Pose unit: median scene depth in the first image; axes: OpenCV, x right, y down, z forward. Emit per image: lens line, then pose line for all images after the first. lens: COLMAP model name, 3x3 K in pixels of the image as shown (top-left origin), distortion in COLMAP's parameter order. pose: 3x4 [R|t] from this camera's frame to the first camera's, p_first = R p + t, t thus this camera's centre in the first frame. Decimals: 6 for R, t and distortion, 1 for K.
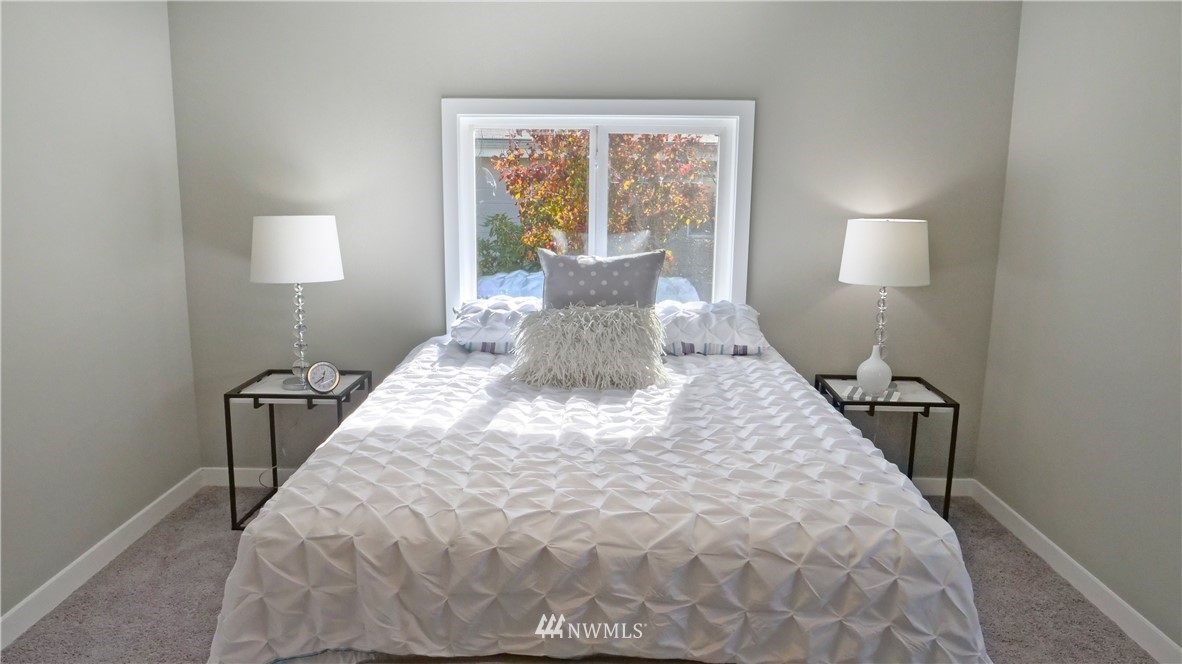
lens RADIAL K [[875.6, 0, 590.2], [0, 875.6, 334.9], [0, 0, 1]] dist [-0.037480, 0.004020]
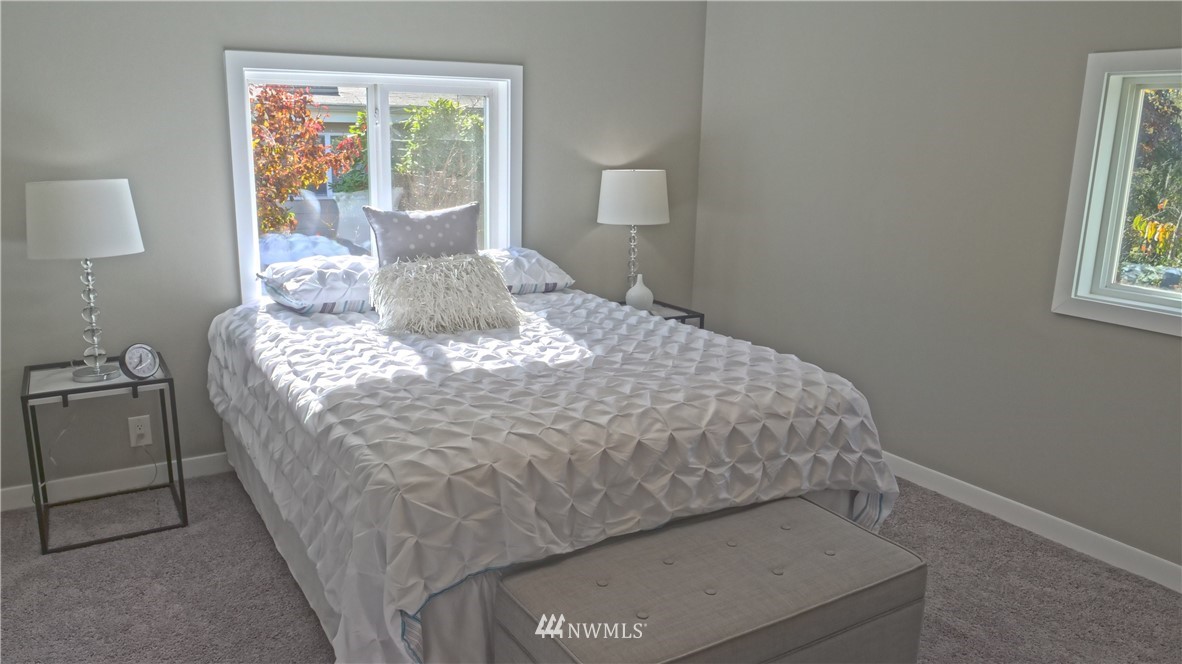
lens RADIAL K [[875.6, 0, 591.4], [0, 875.6, 332.9], [0, 0, 1]] dist [-0.037480, 0.004020]
pose [[0.840220, -0.117453, 0.529372, -0.657101], [0.095135, 0.993047, 0.069333, 0.003820], [-0.533835, -0.007893, 0.845552, 0.007997]]
